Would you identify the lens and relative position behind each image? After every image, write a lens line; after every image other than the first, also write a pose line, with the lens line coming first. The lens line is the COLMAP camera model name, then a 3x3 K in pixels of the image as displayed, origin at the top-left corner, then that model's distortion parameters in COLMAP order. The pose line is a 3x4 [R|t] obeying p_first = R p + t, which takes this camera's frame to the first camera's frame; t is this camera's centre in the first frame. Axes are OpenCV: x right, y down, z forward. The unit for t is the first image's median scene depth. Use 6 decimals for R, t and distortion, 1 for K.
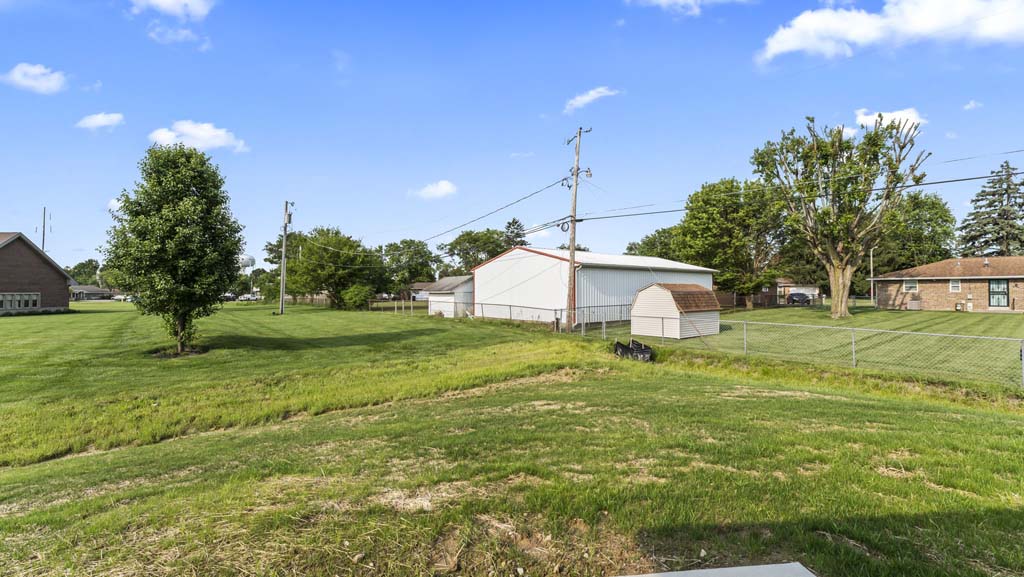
lens RADIAL K [[409.8, 0, 472.3], [0, 409.8, 283.9], [0, 0, 1]] dist [0.002604, 0.001040]
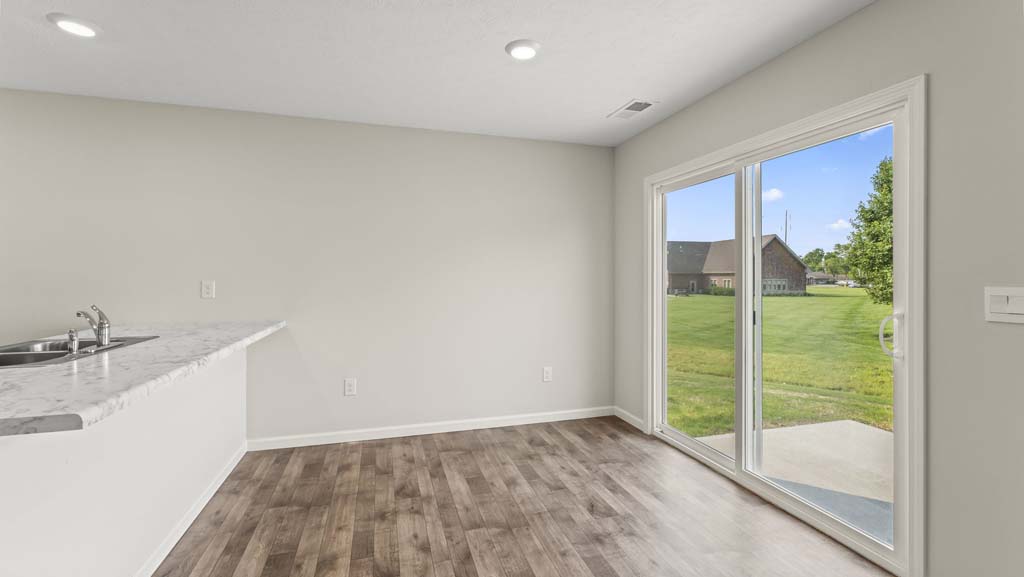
lens RADIAL K [[442.5, 0, 514.9], [0, 442.5, 275.3], [0, 0, 1]] dist [-0.005601, 0.000092]
pose [[0.232708, 0.003257, -0.972541, 0.156697], [0.018179, 0.999805, 0.007698, -0.027902], [0.972377, -0.019471, 0.232603, -0.249739]]
